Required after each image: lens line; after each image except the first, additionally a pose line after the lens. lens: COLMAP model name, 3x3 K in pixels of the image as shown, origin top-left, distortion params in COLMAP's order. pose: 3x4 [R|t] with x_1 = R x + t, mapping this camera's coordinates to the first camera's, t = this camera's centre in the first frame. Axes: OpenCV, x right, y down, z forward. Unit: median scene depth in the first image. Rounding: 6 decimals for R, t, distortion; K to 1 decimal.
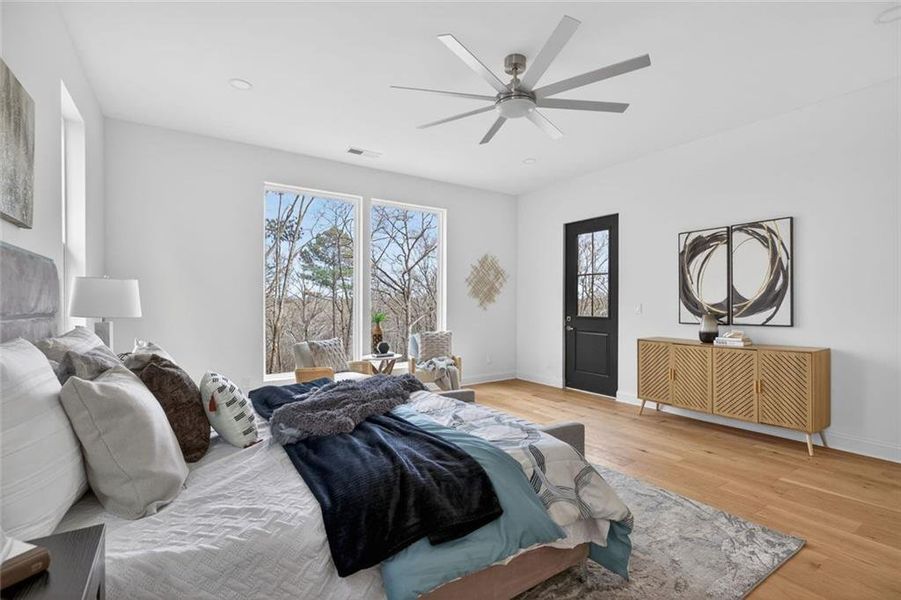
lens RADIAL K [[412.0, 0, 459.9], [0, 412.0, 307.7], [0, 0, 1]] dist [-0.000337, -0.000292]
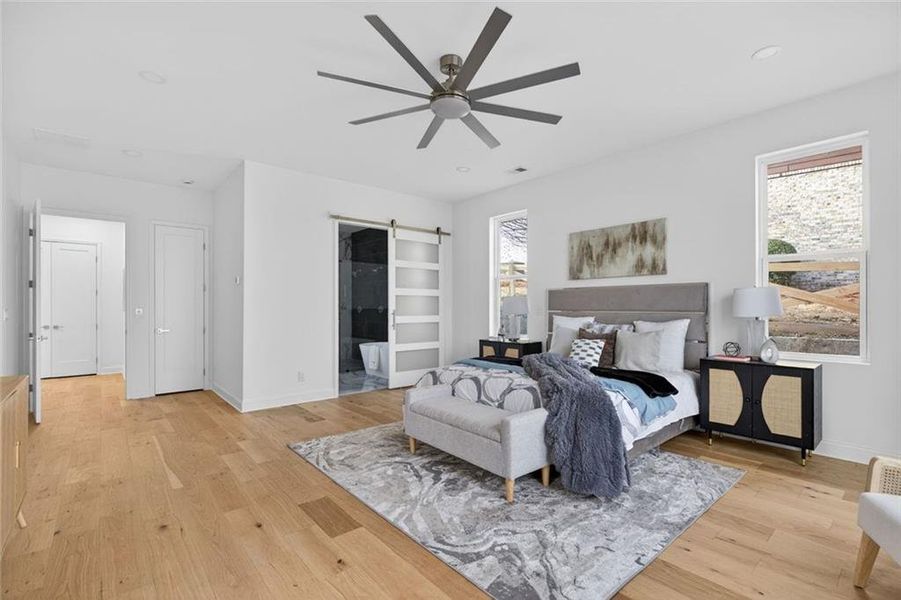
lens RADIAL K [[412.0, 0, 459.9], [0, 412.0, 307.7], [0, 0, 1]] dist [-0.000337, -0.000292]
pose [[-0.990885, -0.003577, -0.134665, 0.247499], [-0.004617, 0.999962, 0.007406, -0.016725], [0.134634, 0.007960, -0.990863, 1.976878]]
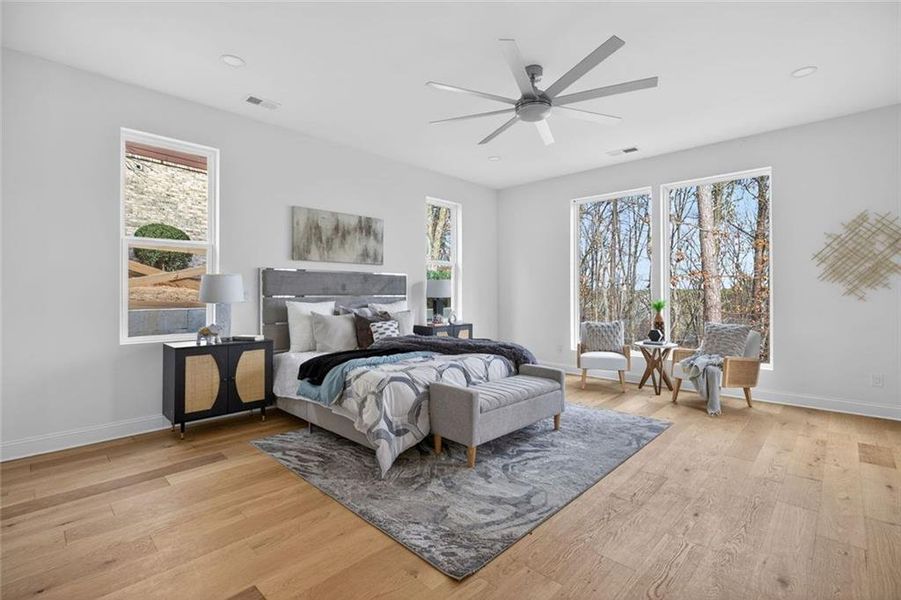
lens RADIAL K [[405.1, 0, 469.8], [0, 405.1, 289.9], [0, 0, 1]] dist [-0.000949, -0.000121]
pose [[0.230394, -0.009056, -0.973055, 1.147714], [-0.004650, 0.999935, -0.010407, -0.002299], [0.973086, 0.006923, 0.230337, 0.583340]]
